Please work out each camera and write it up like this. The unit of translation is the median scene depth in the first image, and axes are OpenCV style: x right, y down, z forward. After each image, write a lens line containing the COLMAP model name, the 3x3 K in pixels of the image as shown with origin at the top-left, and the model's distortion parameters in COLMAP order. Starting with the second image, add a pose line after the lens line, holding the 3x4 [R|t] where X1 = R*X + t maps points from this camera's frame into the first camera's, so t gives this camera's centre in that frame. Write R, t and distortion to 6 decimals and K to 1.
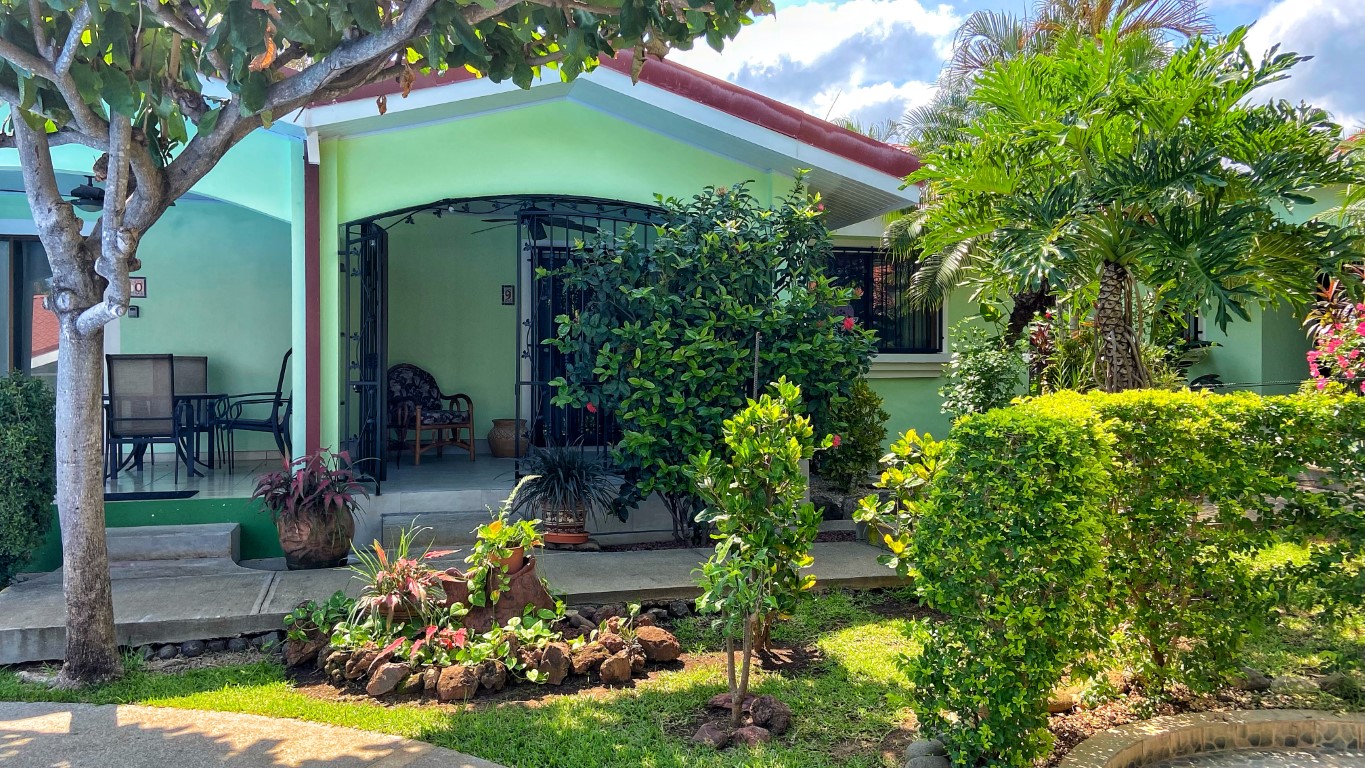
lens RADIAL K [[1042.0, 0, 676.8], [0, 1042.0, 383.0], [0, 0, 1]] dist [0.093840, -0.113614]
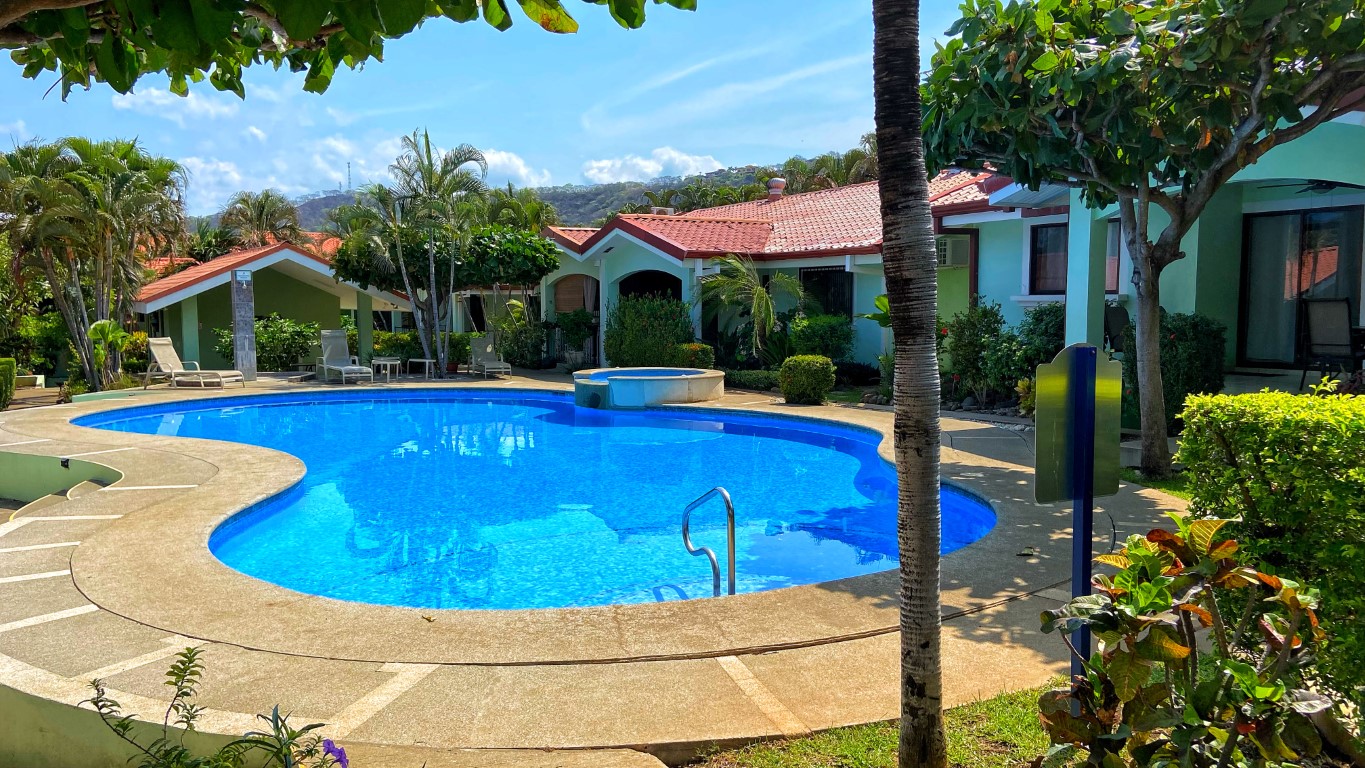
lens RADIAL K [[1042.0, 0, 676.8], [0, 1042.0, 383.0], [0, 0, 1]] dist [0.093840, -0.113614]
pose [[0.257757, 0.073785, -0.963388, 0.713821], [-0.007077, 0.997197, 0.074481, -0.015704], [0.966184, -0.012380, 0.257557, -0.210792]]
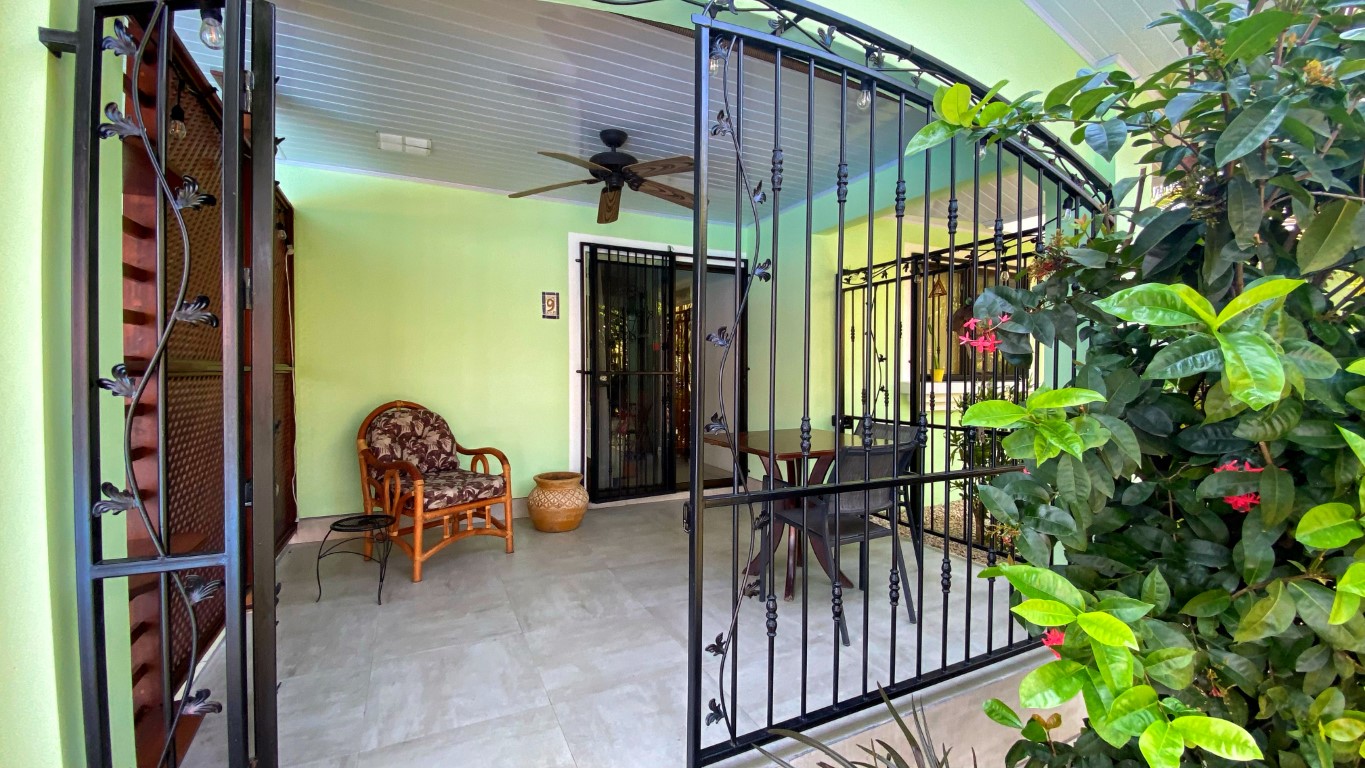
lens RADIAL K [[553.0, 0, 678.7], [0, 553.0, 383.3], [0, 0, 1]] dist [0.031223, -0.025348]
pose [[0.984558, 0.002227, 0.175047, -0.218834], [-0.003391, 0.999974, 0.006348, -0.048157], [-0.175028, -0.006844, 0.984540, 0.923934]]
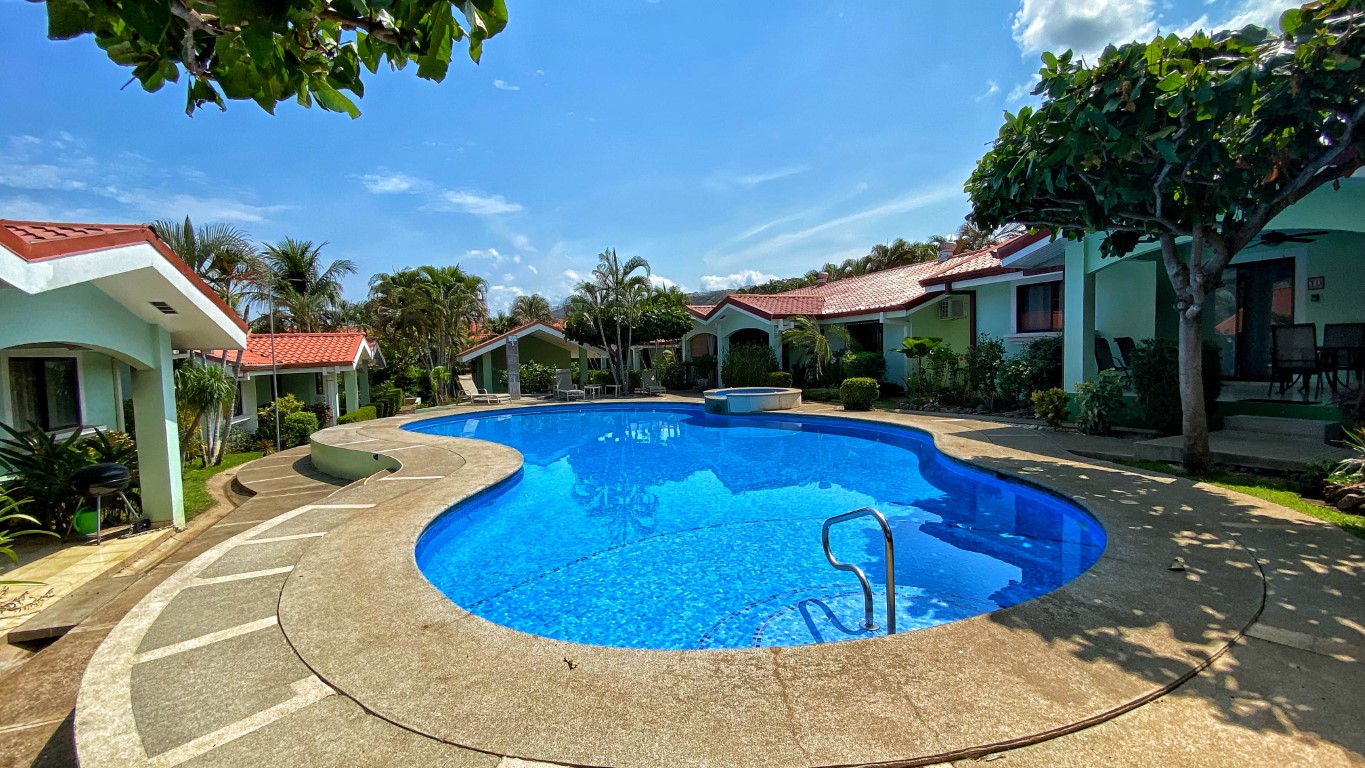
lens RADIAL K [[553.0, 0, 678.7], [0, 553.0, 383.3], [0, 0, 1]] dist [0.031223, -0.025348]
pose [[0.125225, 0.046462, -0.991040, 0.330642], [0.017754, 0.998638, 0.049062, 0.009567], [0.991969, -0.023738, 0.124230, -0.163415]]
